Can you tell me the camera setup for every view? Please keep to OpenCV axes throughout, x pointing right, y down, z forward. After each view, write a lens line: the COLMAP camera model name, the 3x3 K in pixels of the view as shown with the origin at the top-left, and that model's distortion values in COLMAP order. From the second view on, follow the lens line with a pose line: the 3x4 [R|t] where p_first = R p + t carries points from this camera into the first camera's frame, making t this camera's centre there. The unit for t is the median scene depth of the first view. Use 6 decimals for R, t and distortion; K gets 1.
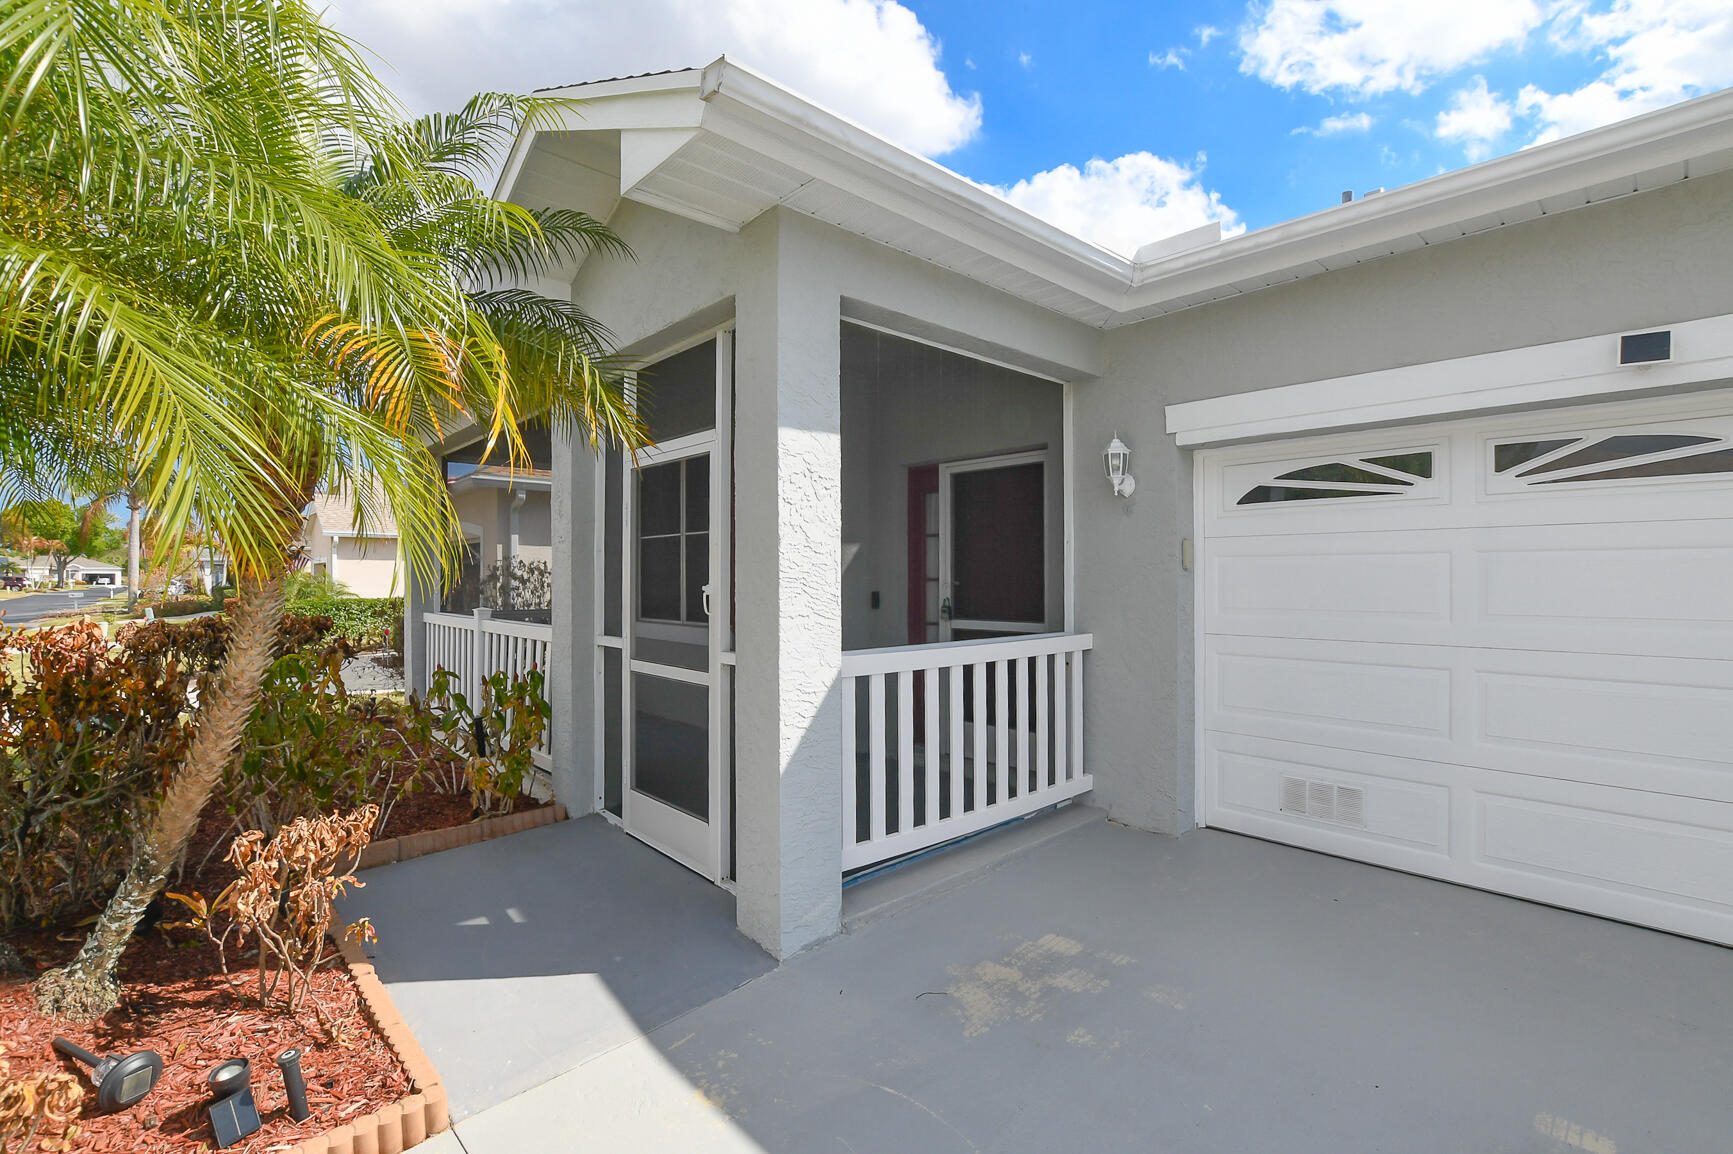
lens RADIAL K [[779.7, 0, 890.5], [0, 779.7, 578.0], [0, 0, 1]] dist [-0.031925, 0.003932]
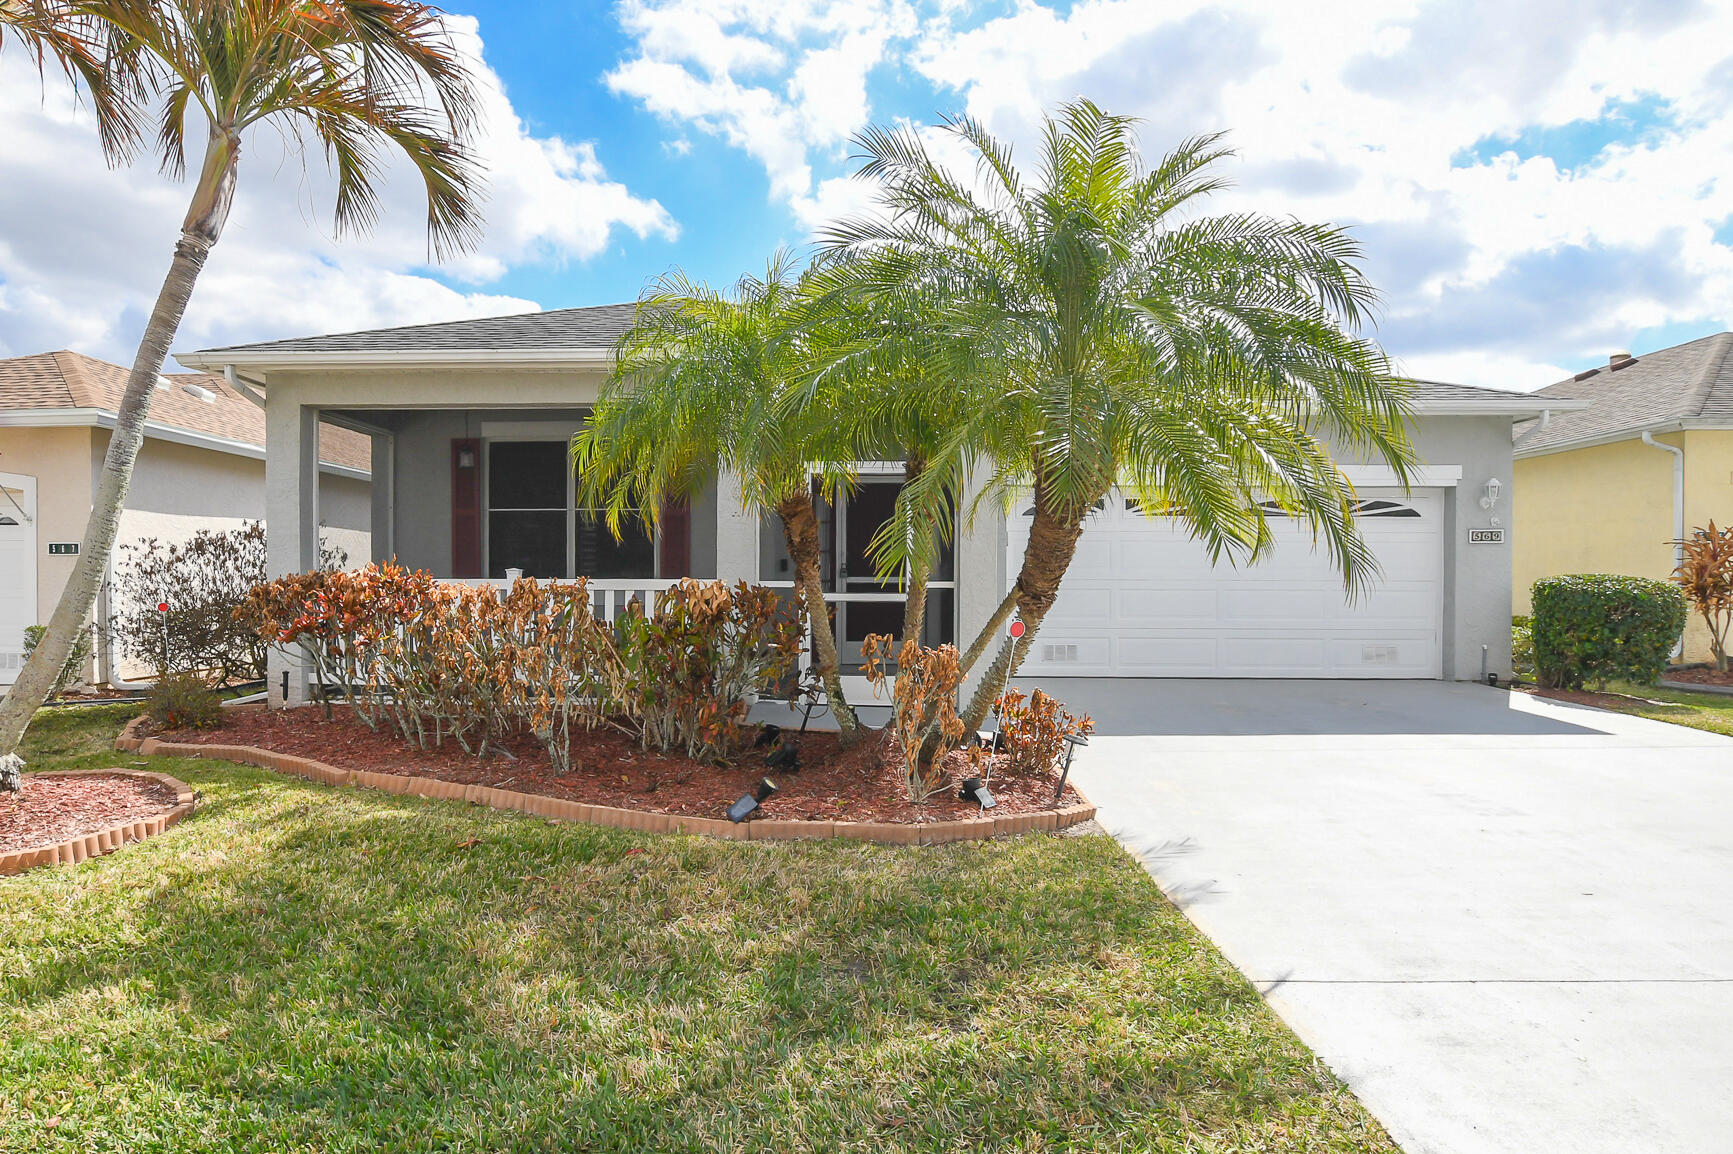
lens RADIAL K [[933.7, 0, 866.5], [0, 933.7, 577.0], [0, 0, 1]] dist [-0.000692, 0.000139]
pose [[0.707983, 0.001574, 0.706228, -1.706843], [-0.003187, 0.999994, 0.000967, 0.070123], [-0.706223, -0.002935, 0.707984, -0.497554]]
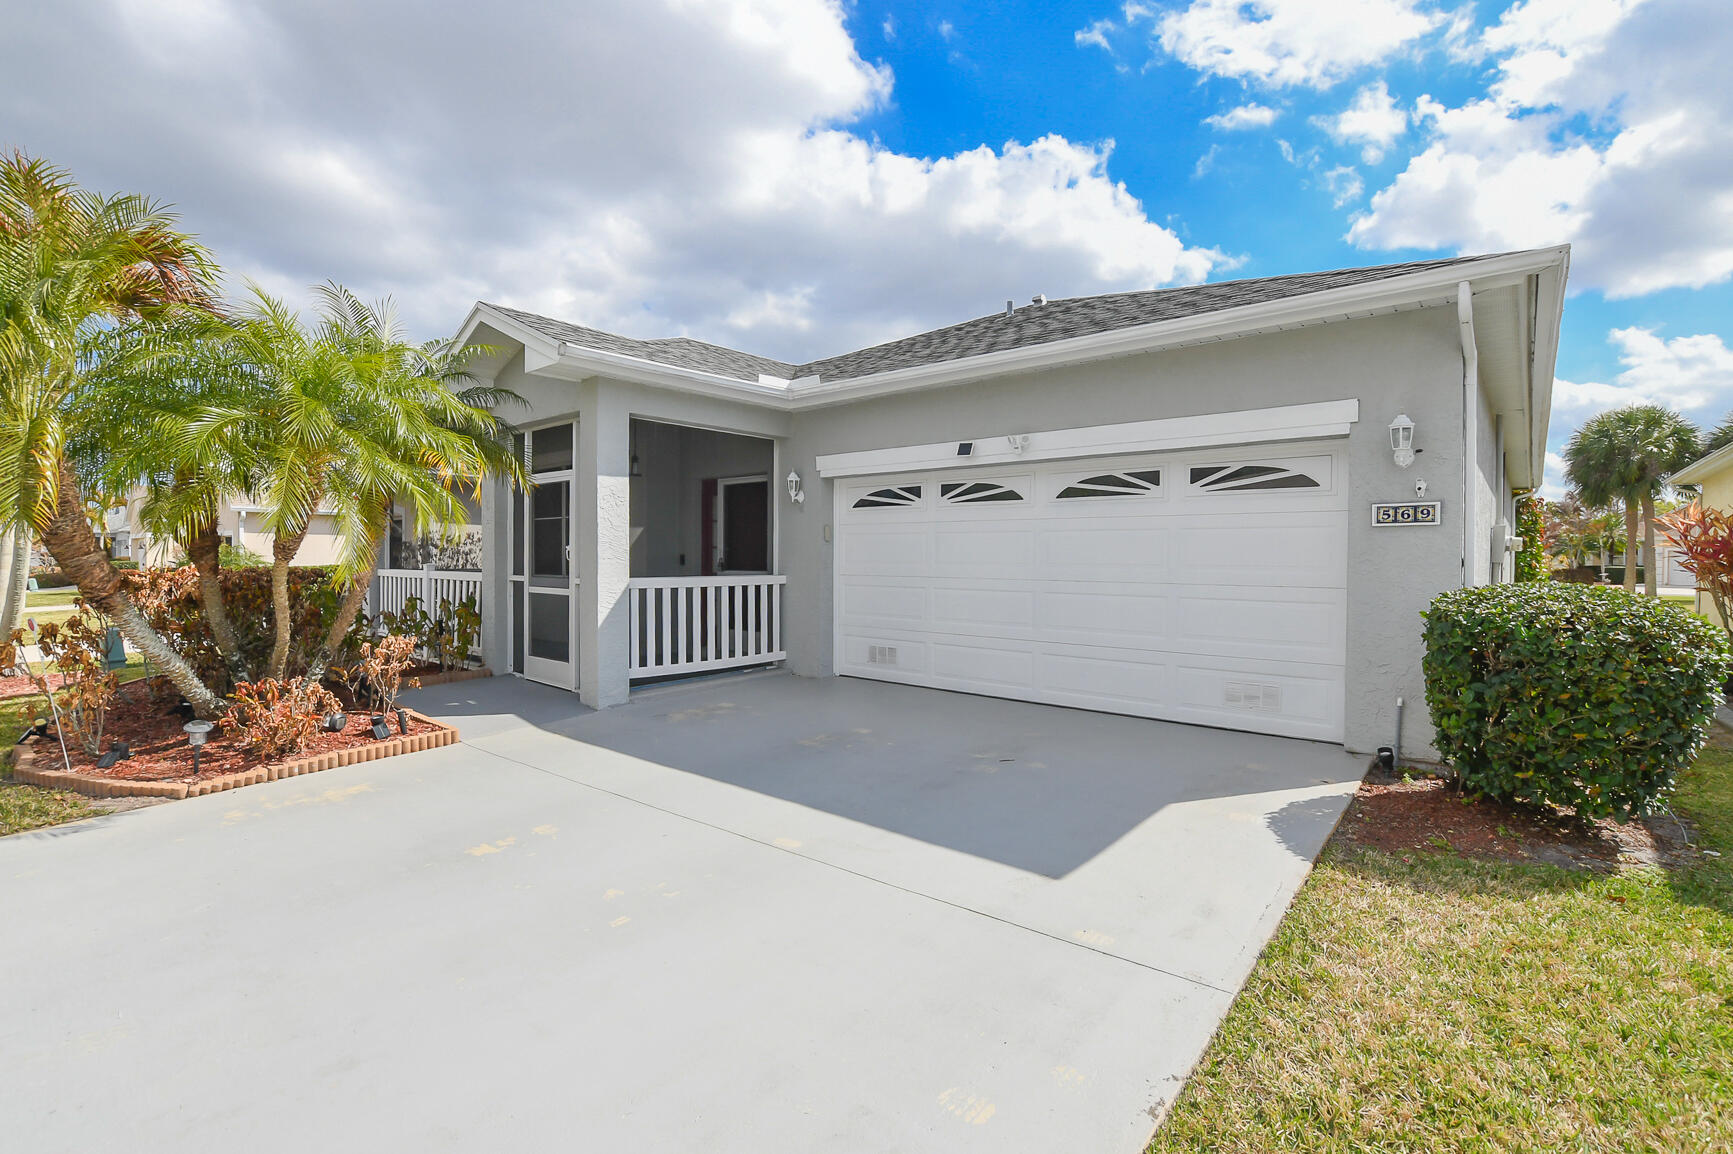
lens RADIAL K [[769.0, 0, 884.3], [0, 769.0, 571.2], [0, 0, 1]] dist [-0.026726, 0.000611]
pose [[0.992875, 0.004606, 0.119075, 0.317813], [-0.006787, 0.999816, 0.017916, 0.030848], [-0.118971, -0.018596, 0.992724, -0.996435]]
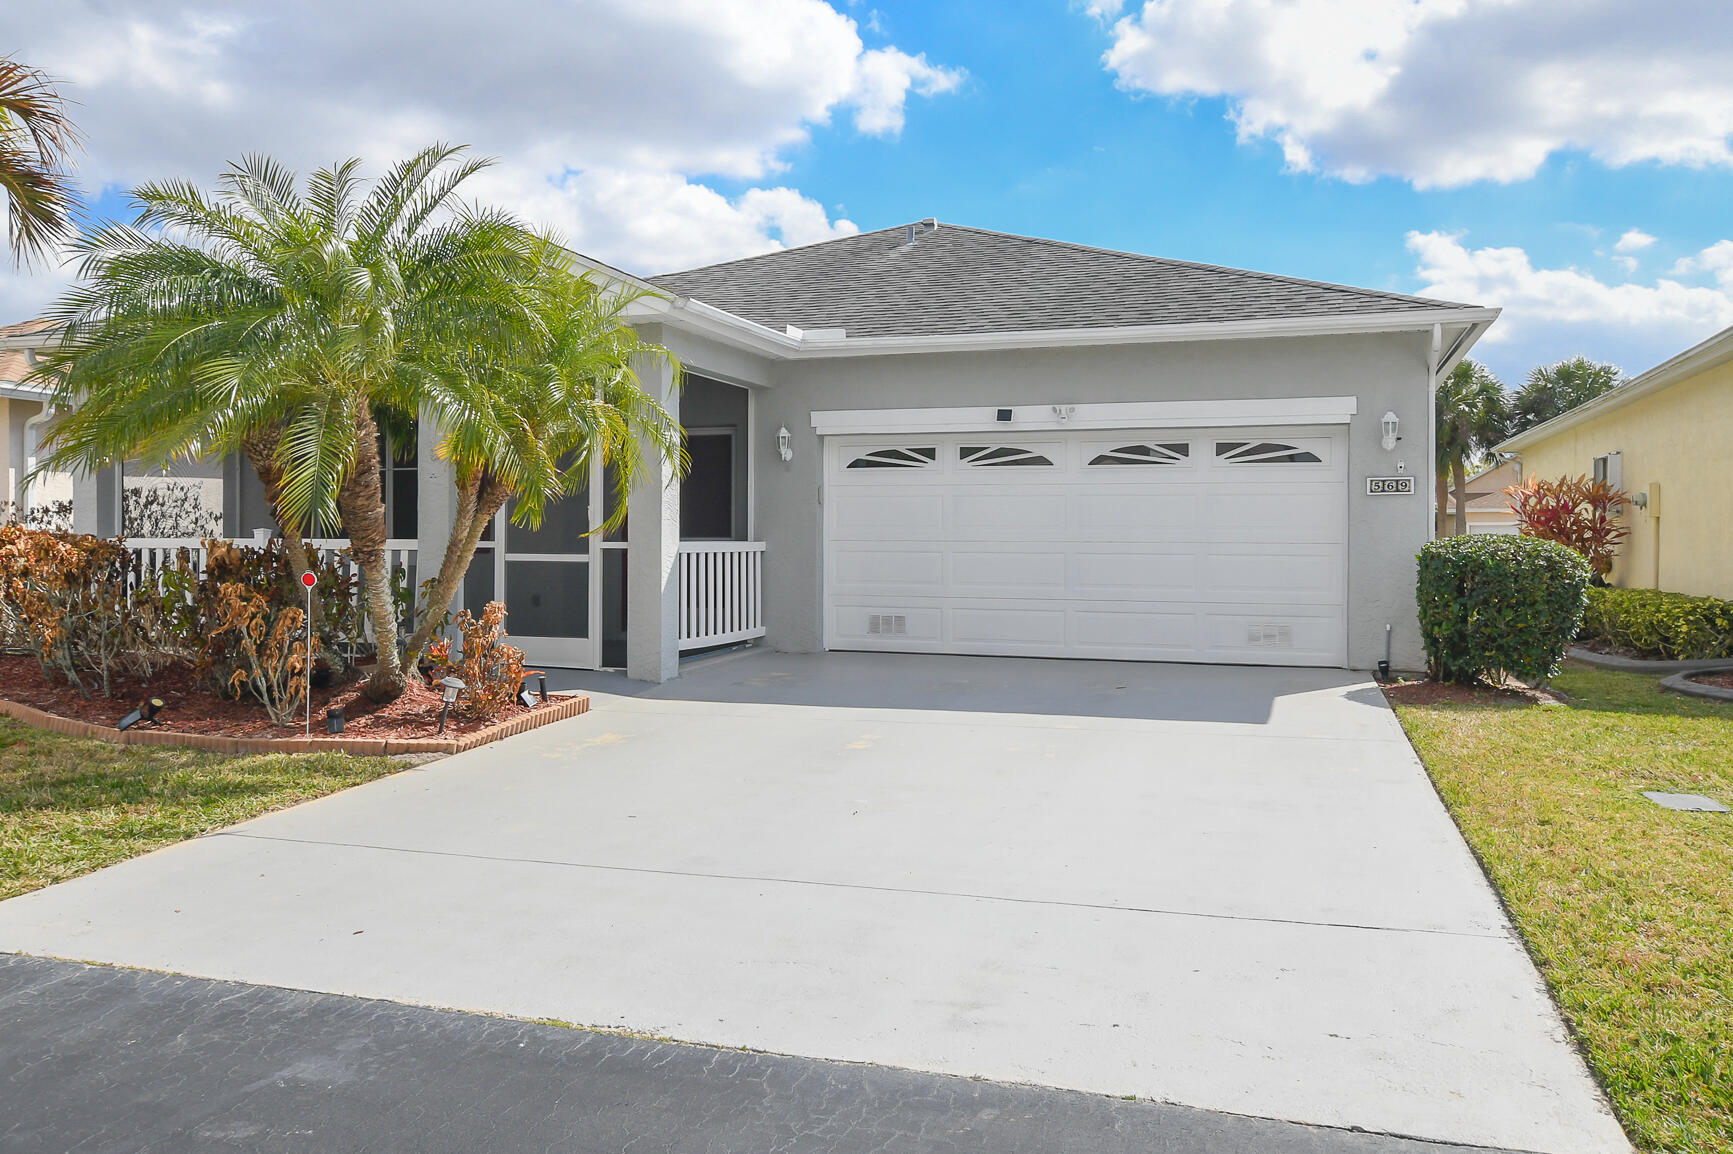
lens RADIAL K [[1264.5, 0, 870.7], [0, 1264.5, 536.8], [0, 0, 1]] dist [-0.000698, 0.000201]
pose [[0.879532, 0.005842, 0.475805, -0.966659], [-0.005378, 0.999983, -0.002336, 0.076713], [-0.475810, -0.000504, 0.879548, -1.731810]]
